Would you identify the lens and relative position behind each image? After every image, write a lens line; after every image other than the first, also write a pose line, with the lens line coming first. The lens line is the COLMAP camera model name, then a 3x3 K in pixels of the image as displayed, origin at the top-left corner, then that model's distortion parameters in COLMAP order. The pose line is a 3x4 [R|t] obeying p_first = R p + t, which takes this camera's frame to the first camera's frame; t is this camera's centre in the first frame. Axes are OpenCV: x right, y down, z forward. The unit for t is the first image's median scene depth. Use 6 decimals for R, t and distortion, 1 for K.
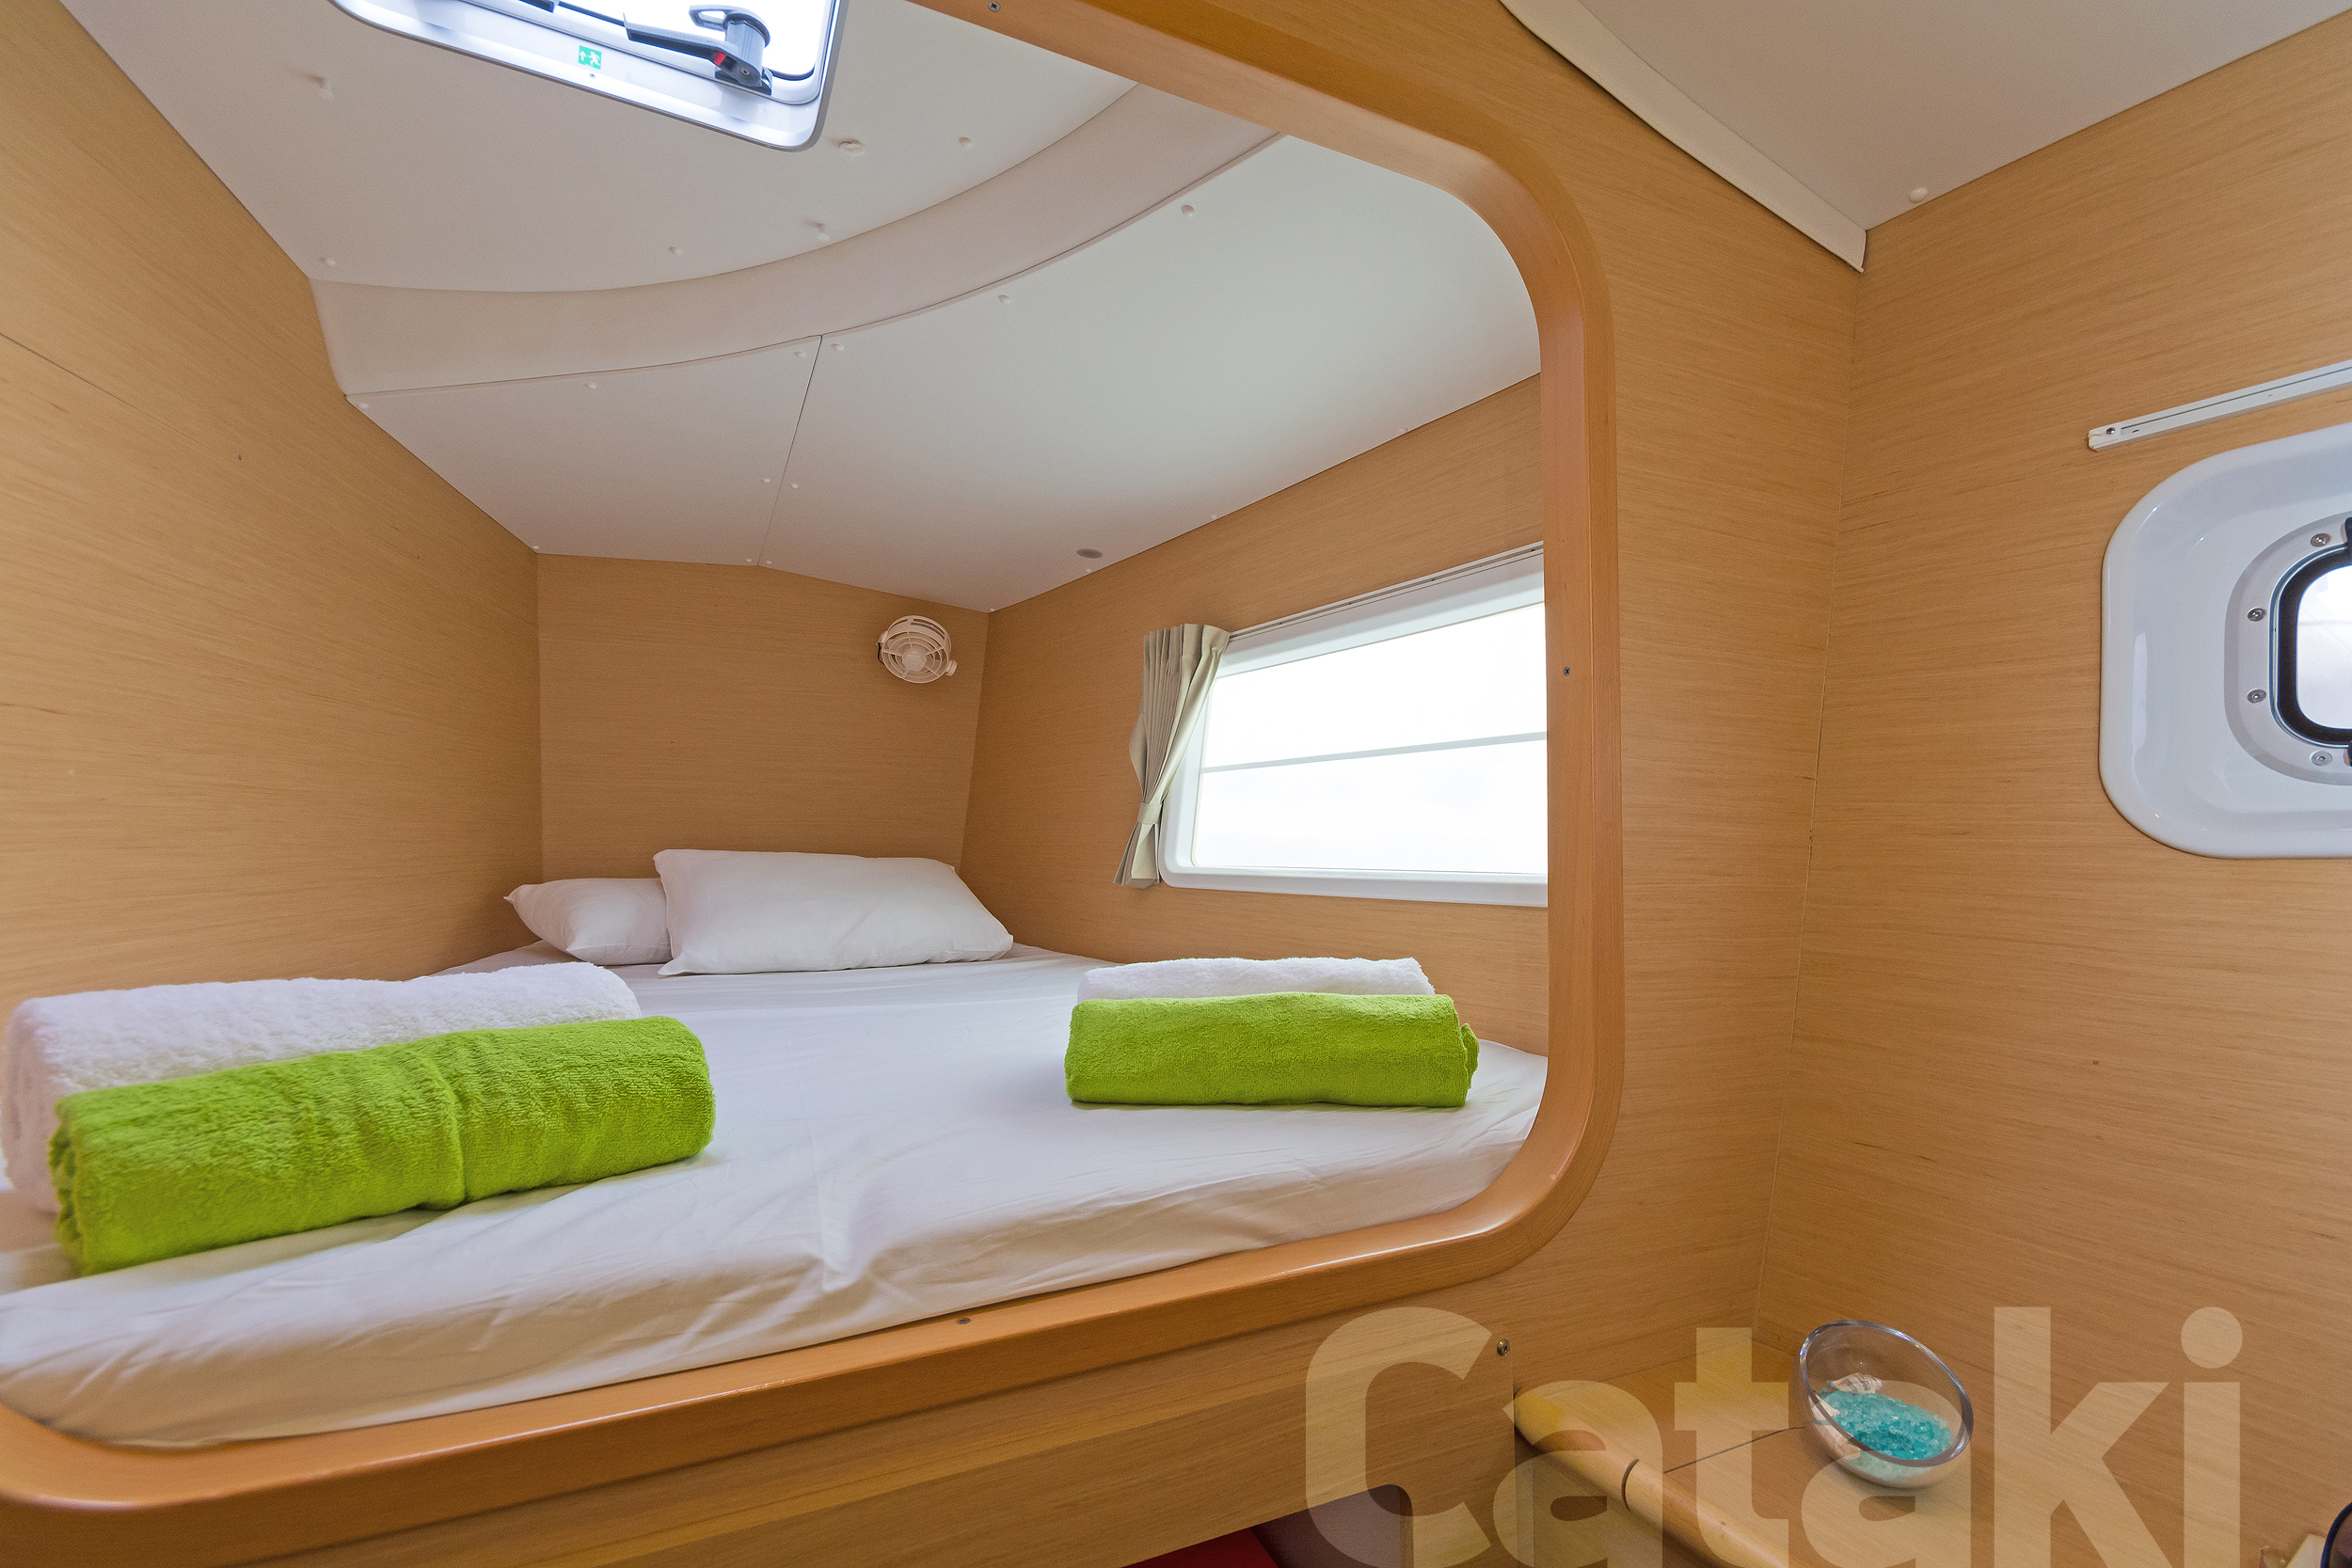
lens RADIAL K [[1026.7, 0, 1170.4], [0, 1026.7, 798.5], [0, 0, 1]] dist [0.005261, -0.000071]
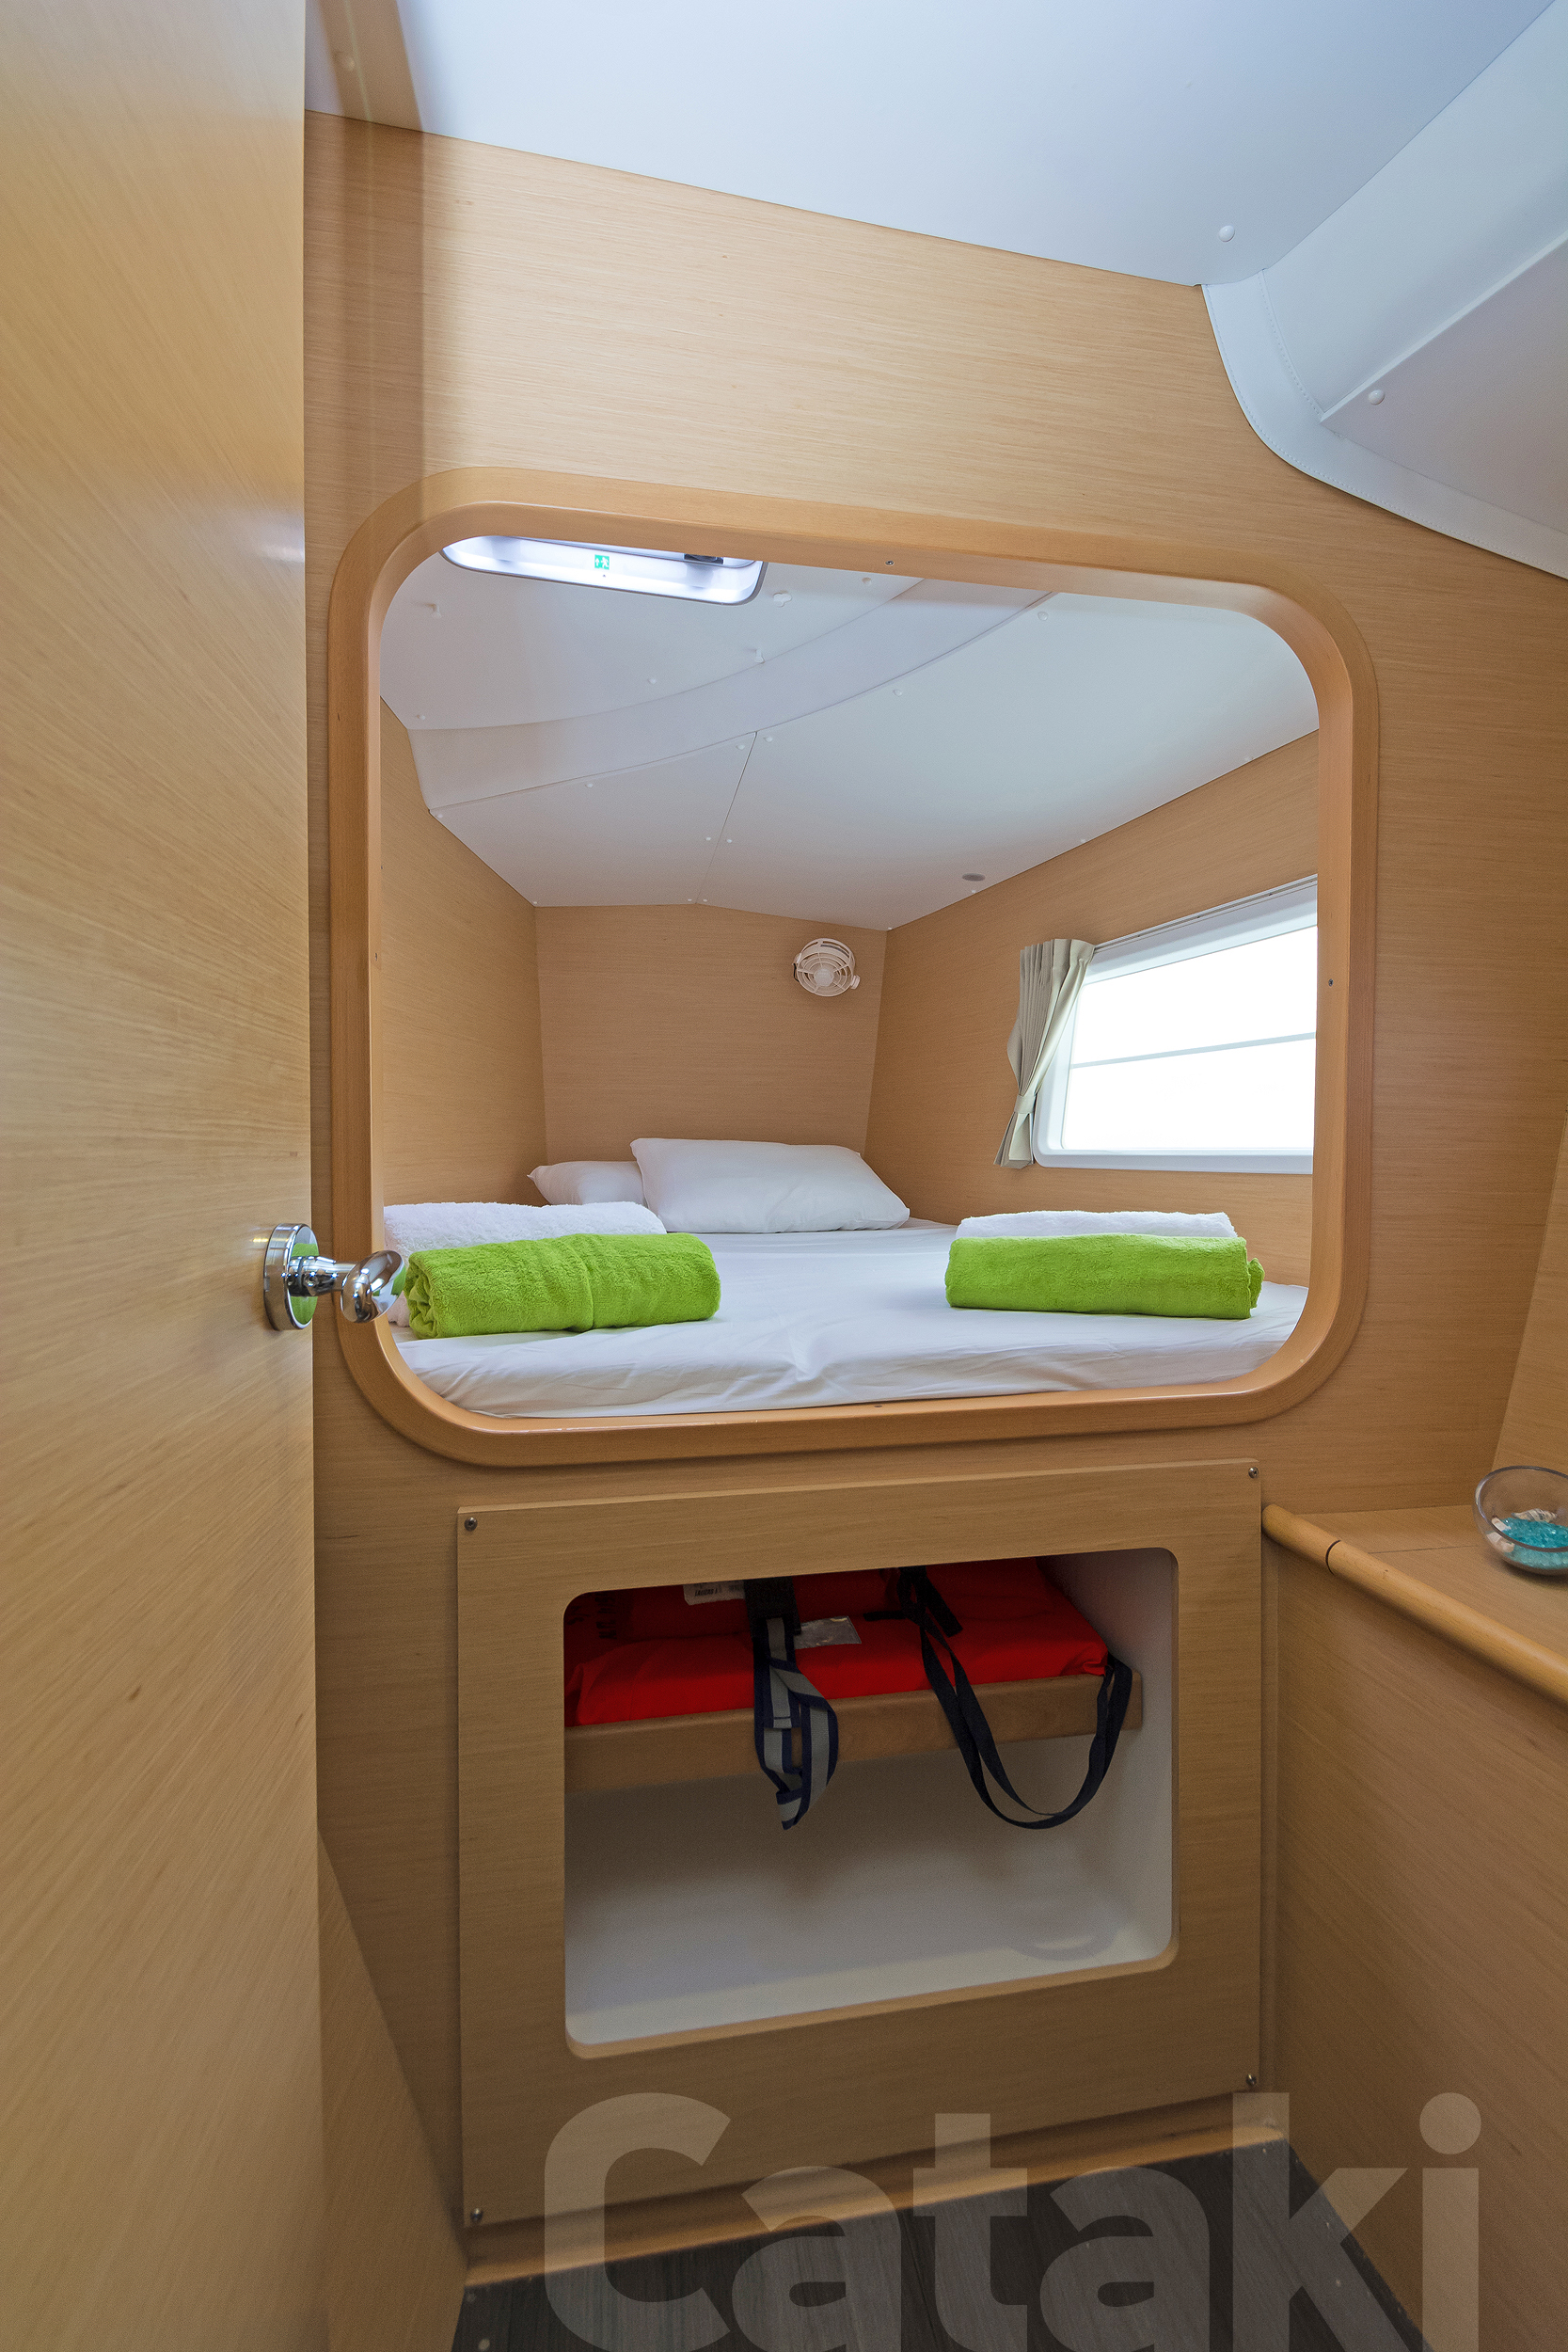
lens RADIAL K [[1028.1, 0, 801.3], [0, 1028.1, 1169.9], [0, 0, 1]] dist [0.006280, 0.000668]
pose [[0.966707, 0.002135, -0.255876, 0.063502], [0.015690, 0.997589, 0.067602, 0.010888], [0.255404, -0.069366, 0.964343, -0.373859]]
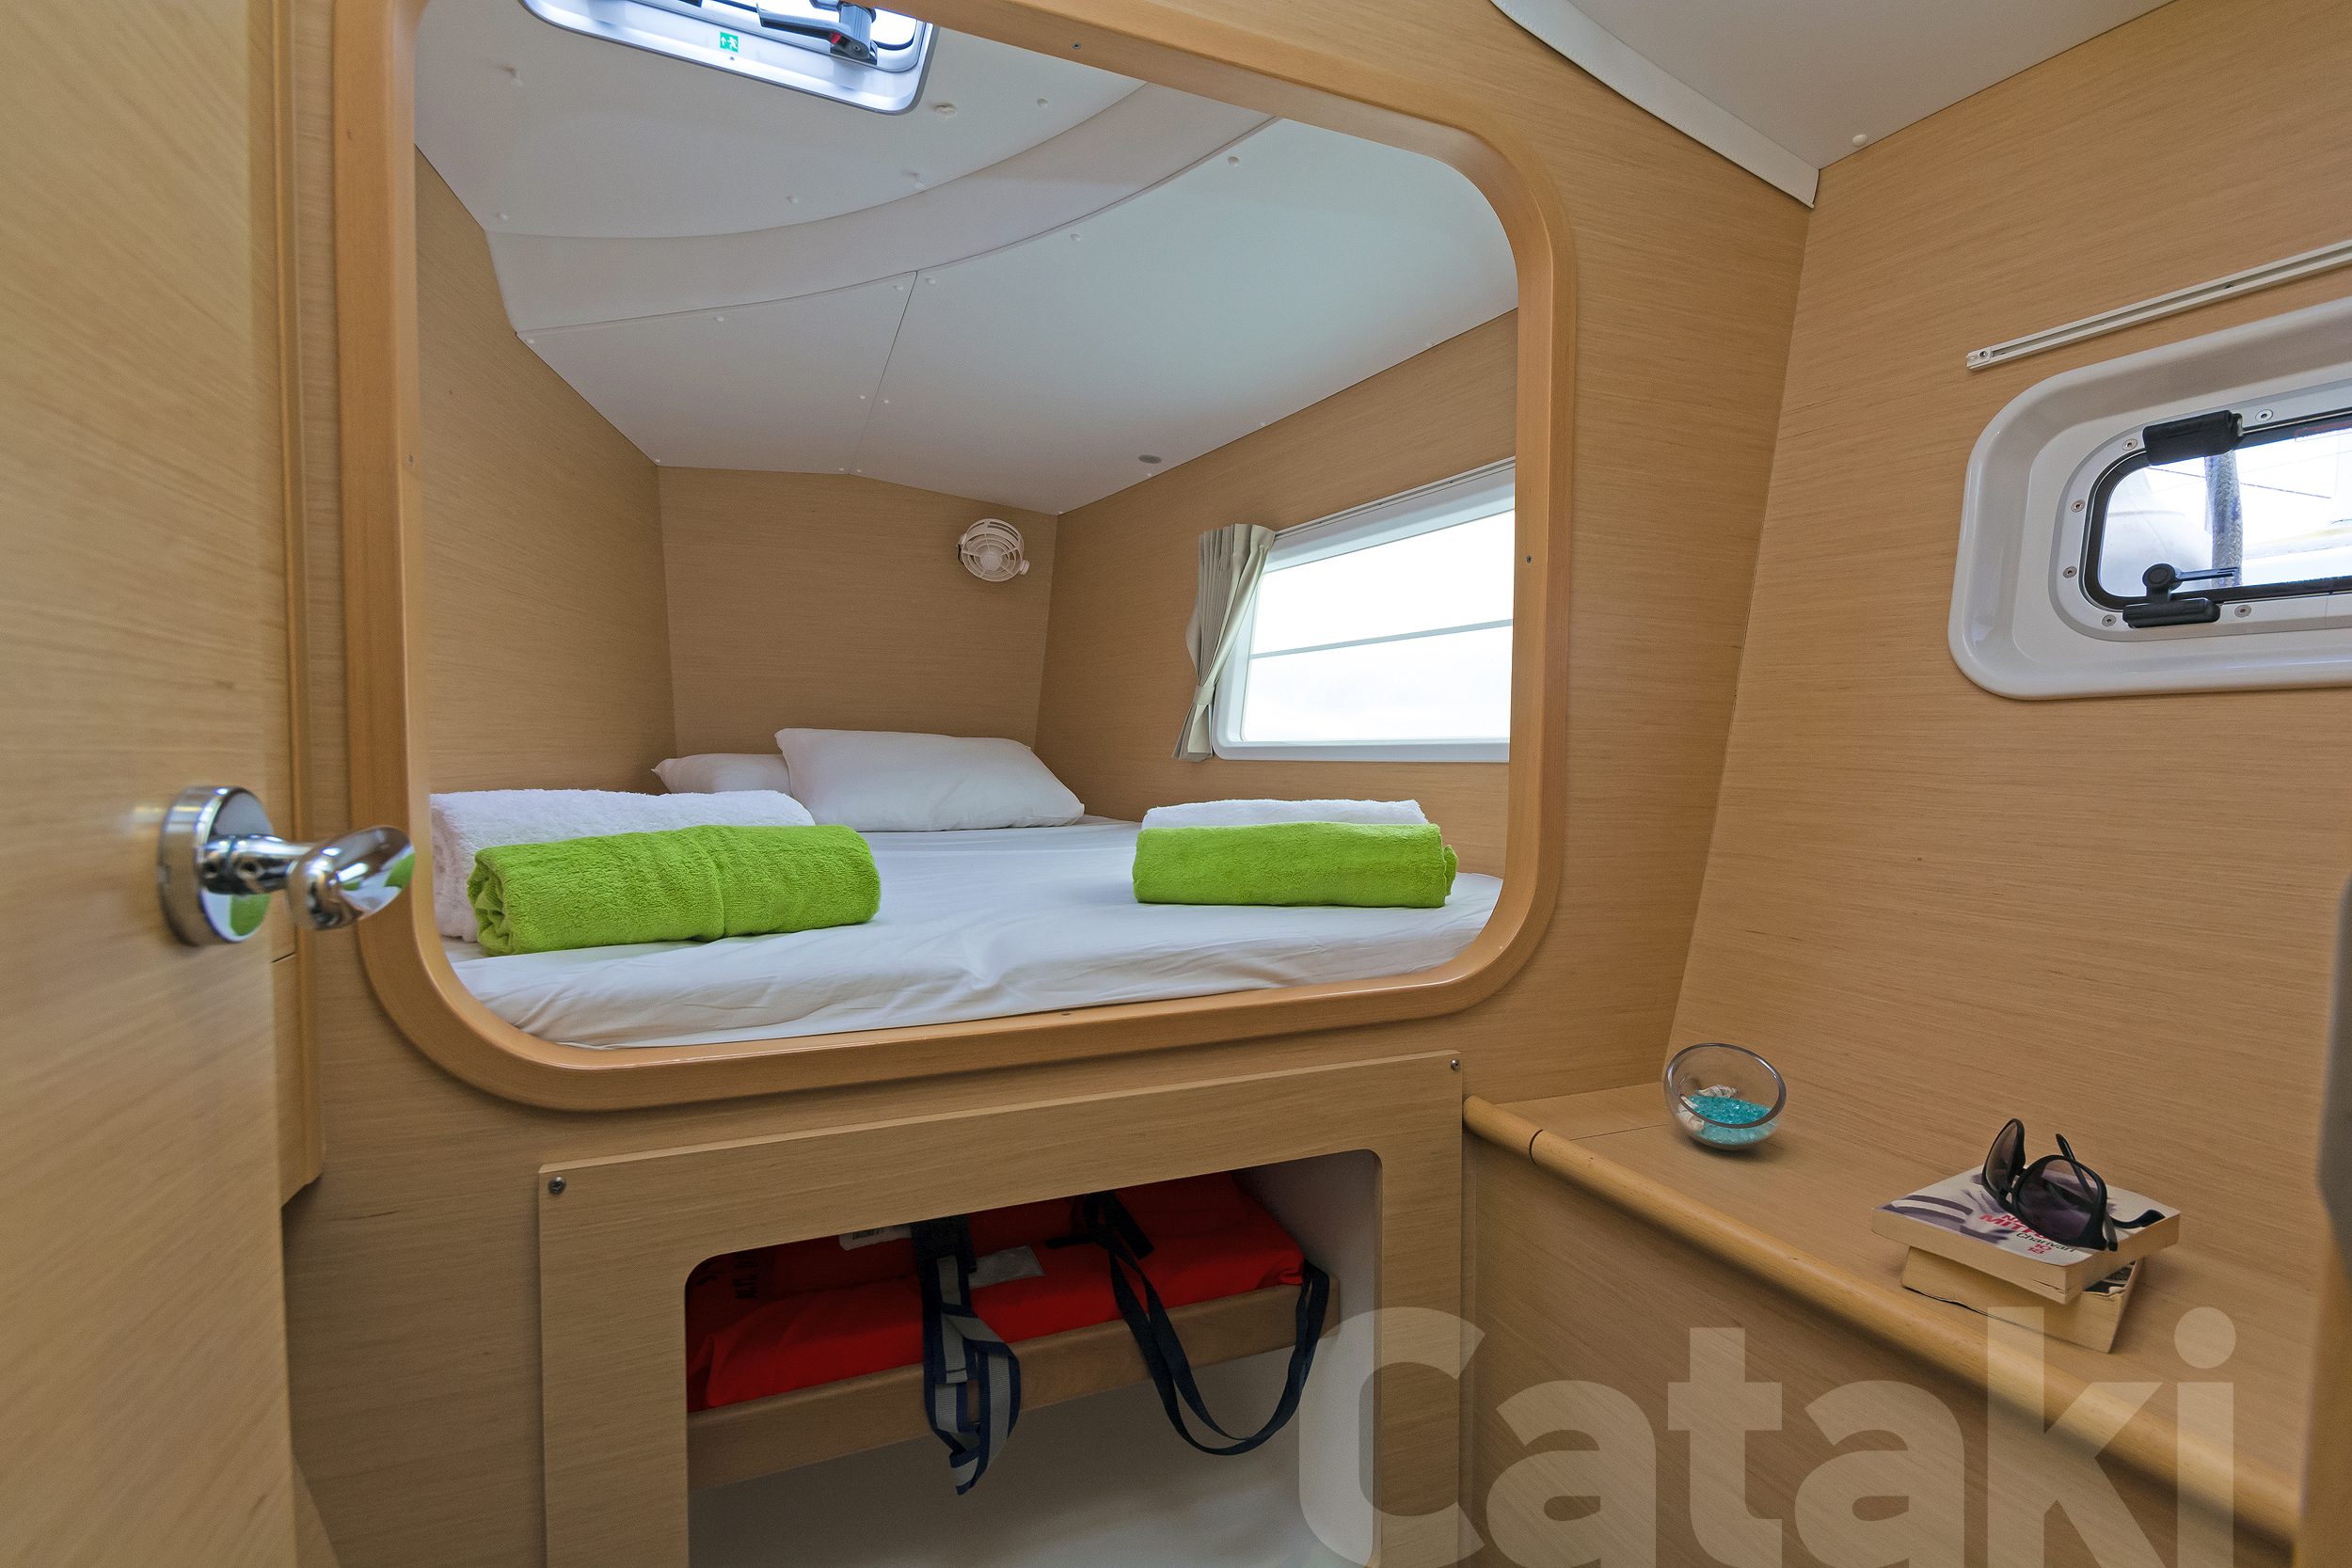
lens RADIAL K [[1026.7, 0, 1170.4], [0, 1026.7, 798.5], [0, 0, 1]] dist [0.005261, -0.000071]
pose [[0.998240, 0.004307, -0.059147, 0.019819], [0.001198, 0.995691, 0.092725, 0.043312], [0.059291, -0.092633, 0.993933, -0.259537]]
